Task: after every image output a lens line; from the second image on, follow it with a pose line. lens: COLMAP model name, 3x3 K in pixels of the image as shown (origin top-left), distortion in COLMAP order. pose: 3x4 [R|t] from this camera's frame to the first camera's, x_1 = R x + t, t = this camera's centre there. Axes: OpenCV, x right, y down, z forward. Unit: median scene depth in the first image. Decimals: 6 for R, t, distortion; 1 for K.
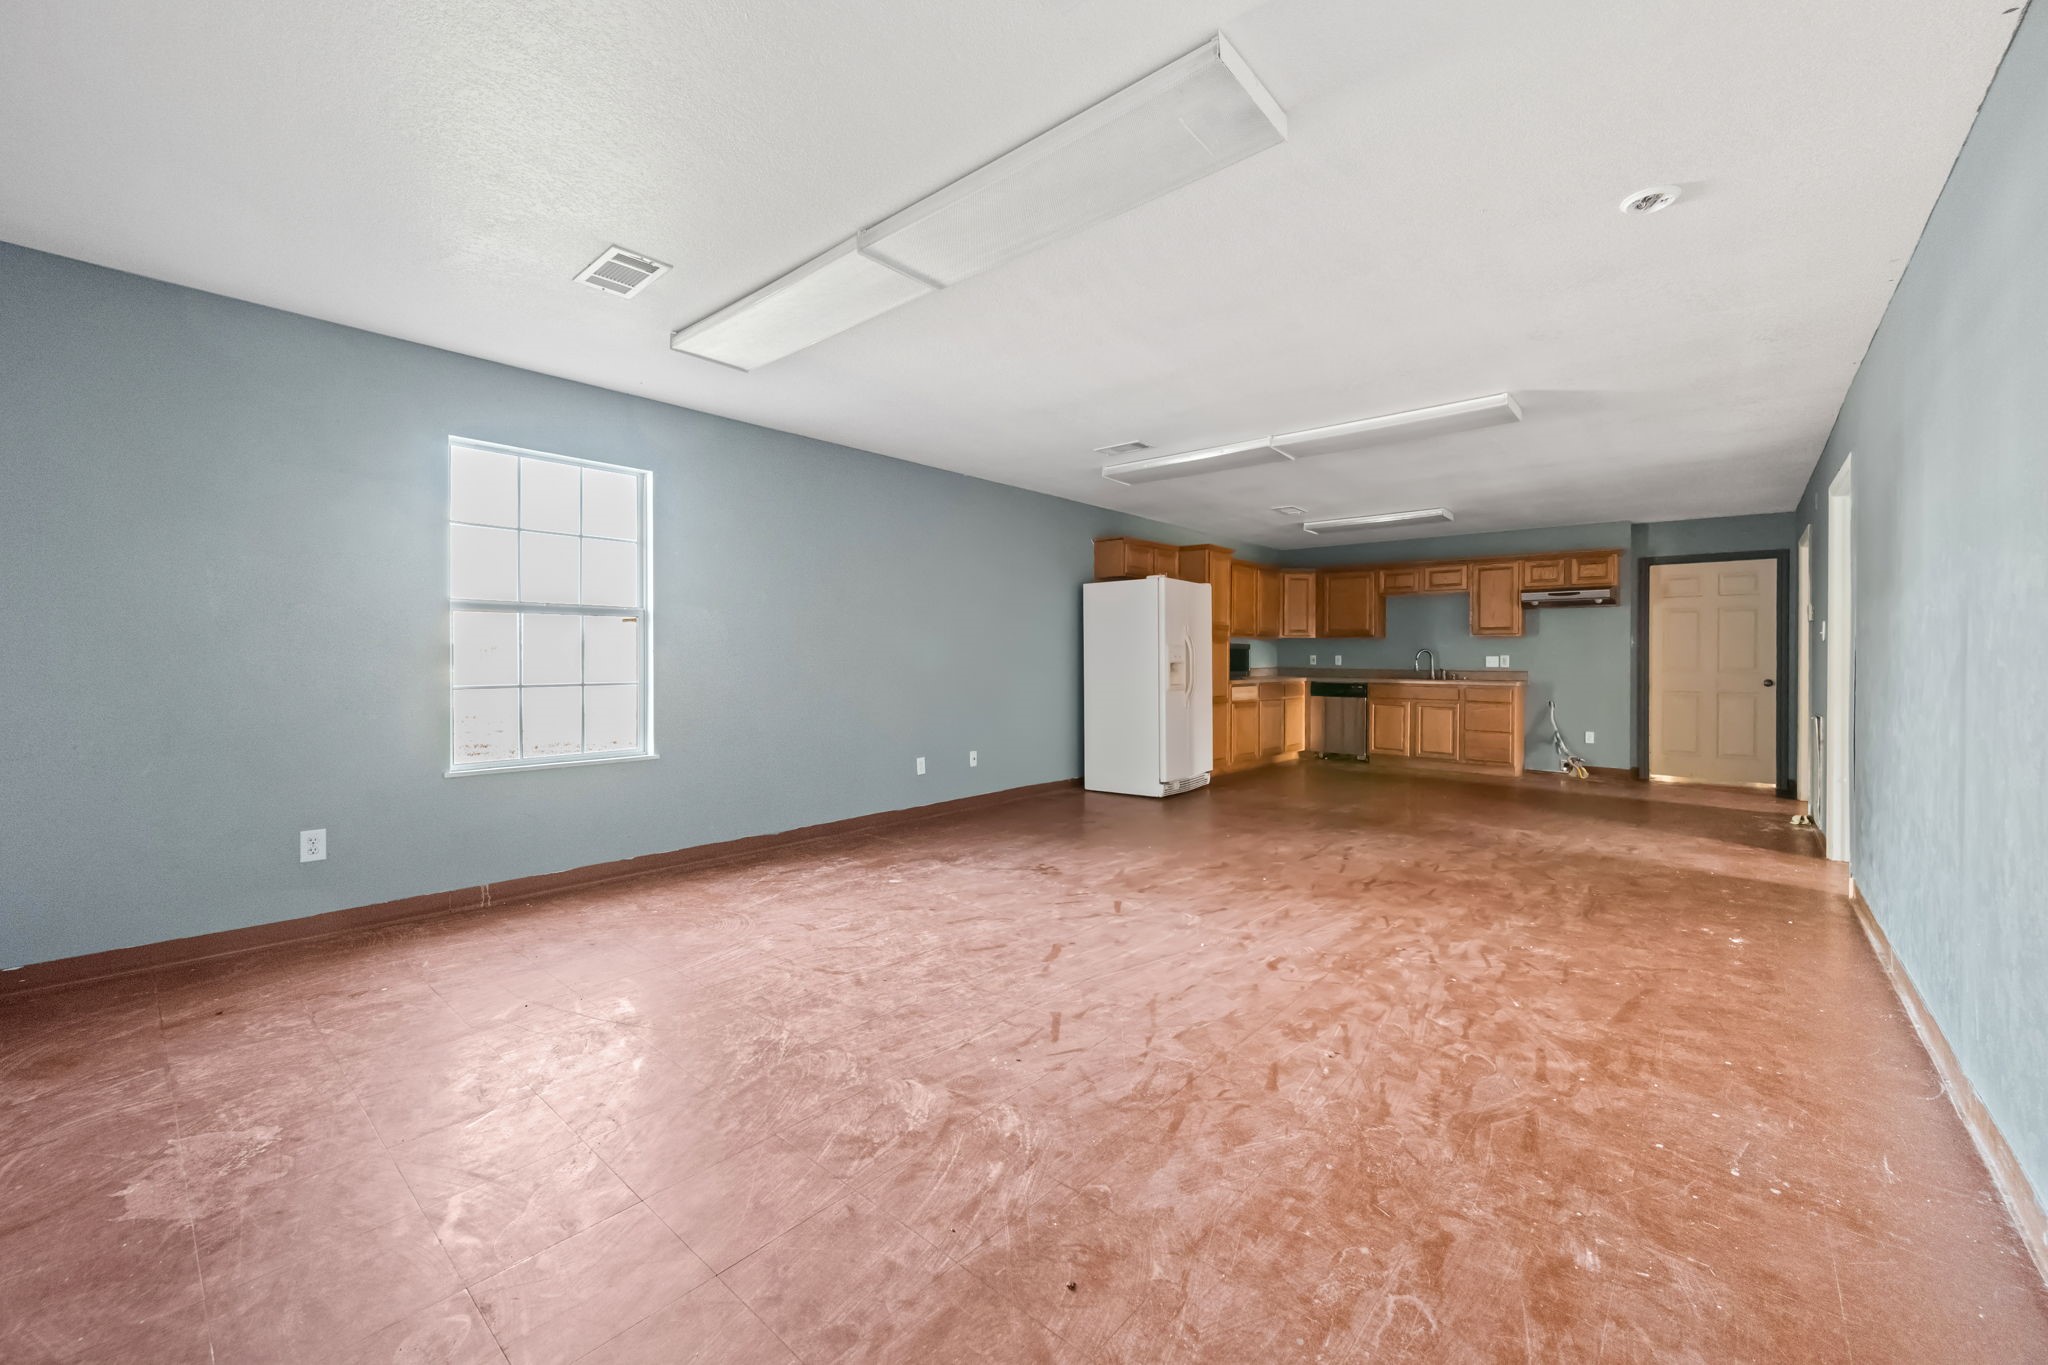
lens RADIAL K [[808.7, 0, 1032.4], [0, 808.7, 665.1], [0, 0, 1]] dist [-0.000932, 0.000208]
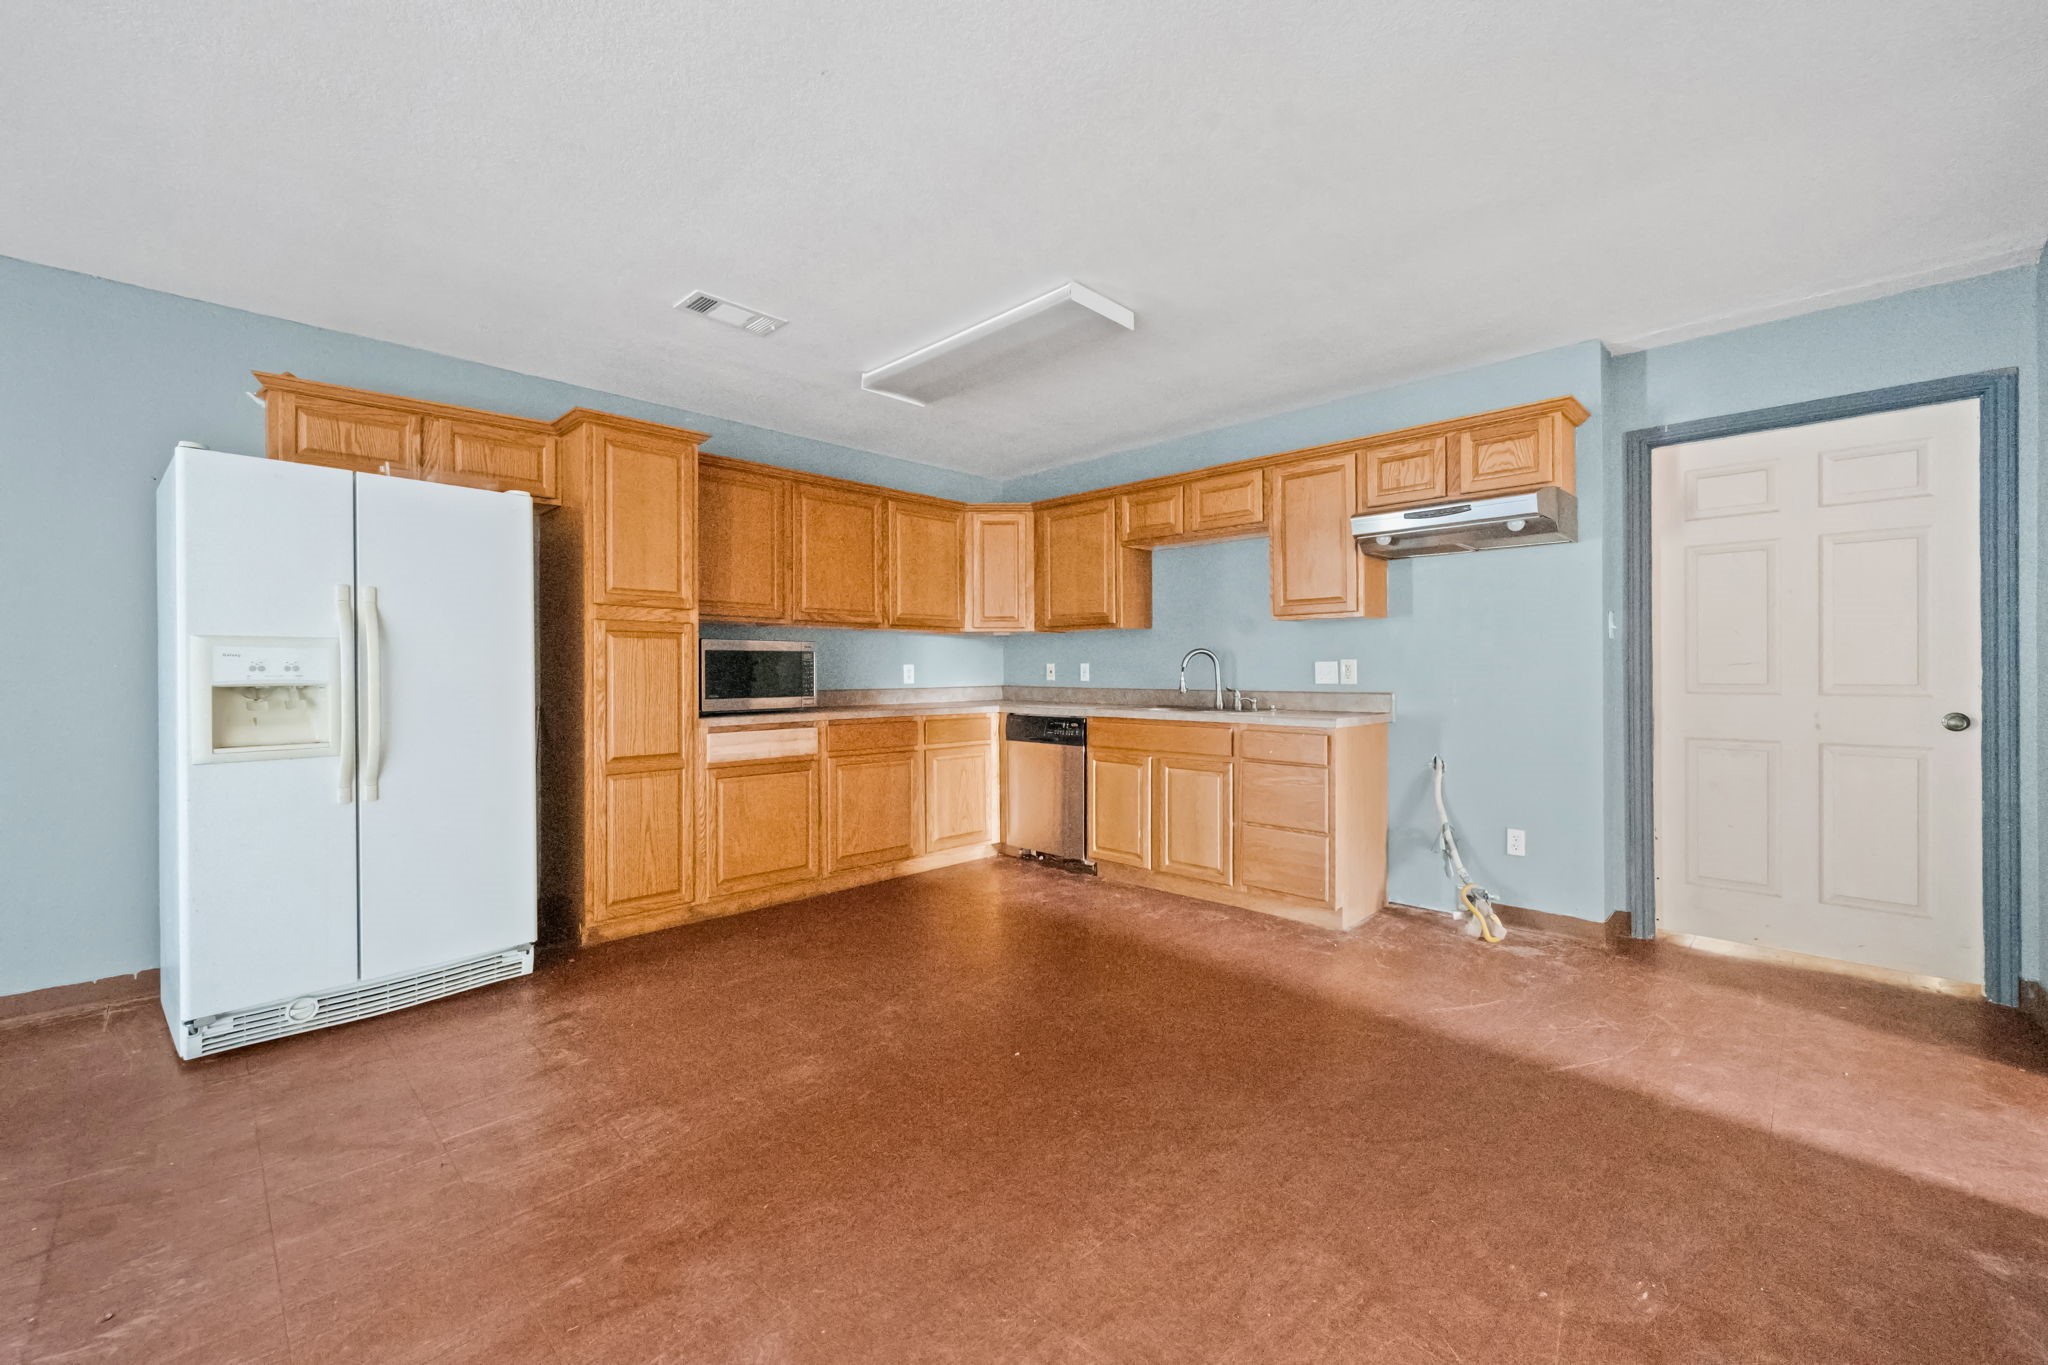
lens RADIAL K [[821.2, 0, 1033.8], [0, 821.2, 680.2], [0, 0, 1]] dist [-0.000309, -0.000040]
pose [[0.997841, -0.008832, -0.065081, 0.447521], [0.008953, 0.999959, 0.001570, -0.002254], [0.065064, -0.002149, 0.997879, 0.523387]]
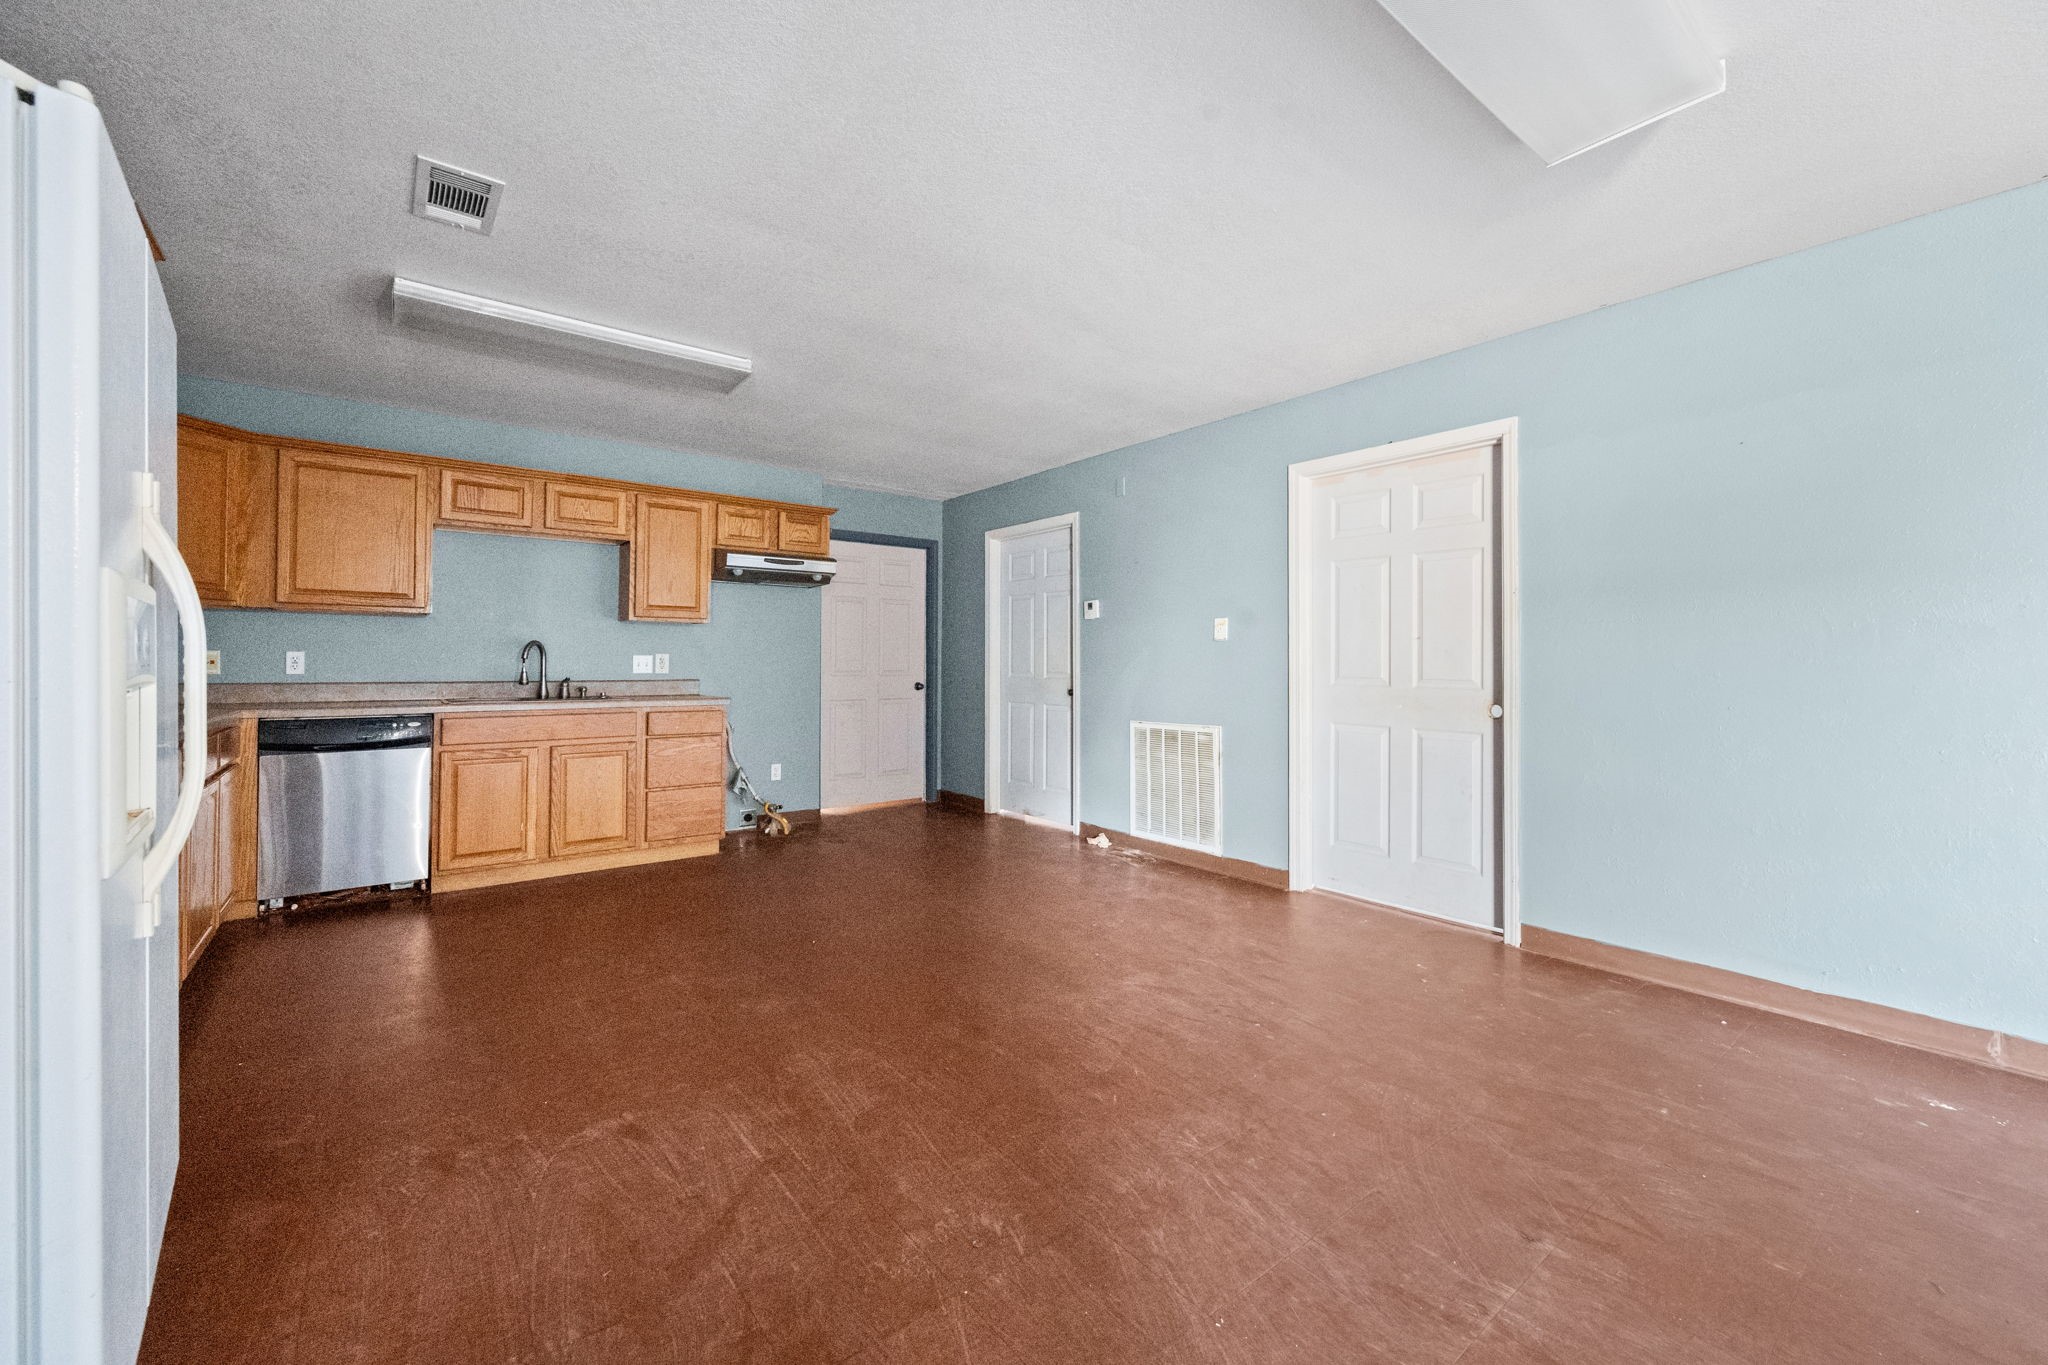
lens RADIAL K [[808.7, 0, 1032.4], [0, 808.7, 665.1], [0, 0, 1]] dist [-0.000932, 0.000208]
pose [[0.183221, -0.004432, 0.983062, 0.040505], [0.007201, 0.999969, 0.003166, -0.003651], [-0.983045, 0.006499, 0.183247, 0.641101]]
